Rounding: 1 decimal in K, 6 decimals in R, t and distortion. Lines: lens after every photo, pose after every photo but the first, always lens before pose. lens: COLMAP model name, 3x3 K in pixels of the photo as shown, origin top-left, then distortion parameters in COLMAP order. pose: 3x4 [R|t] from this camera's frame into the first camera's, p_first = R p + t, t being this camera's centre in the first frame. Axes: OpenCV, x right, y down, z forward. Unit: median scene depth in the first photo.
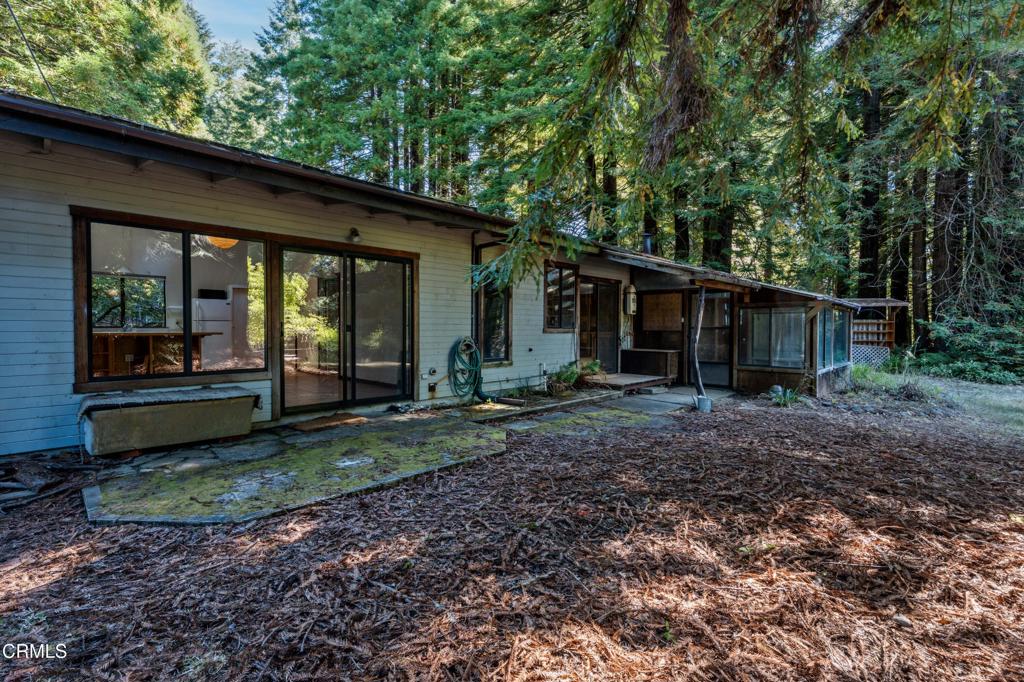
lens RADIAL K [[465.3, 0, 511.8], [0, 465.3, 338.0], [0, 0, 1]] dist [-0.000161, 0.000003]
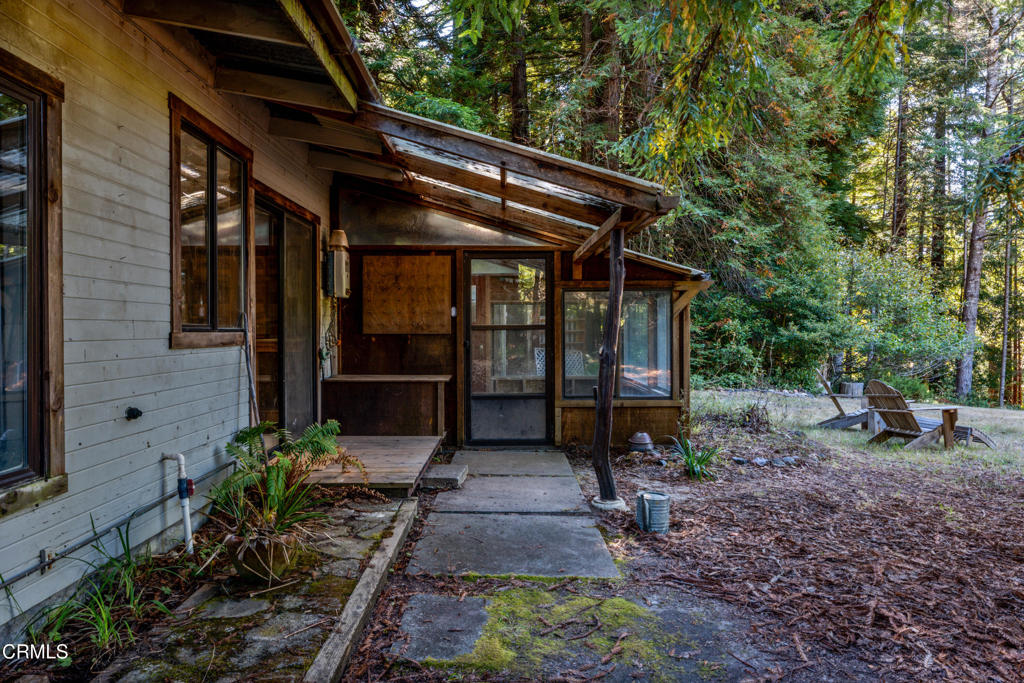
lens RADIAL K [[628.7, 0, 509.4], [0, 628.7, 338.1], [0, 0, 1]] dist [-0.001137, 0.000584]
pose [[0.708670, -0.015244, 0.705376, -0.054495], [0.016996, 0.999845, 0.004533, -0.014189], [-0.705336, 0.008776, 0.708819, 0.538072]]
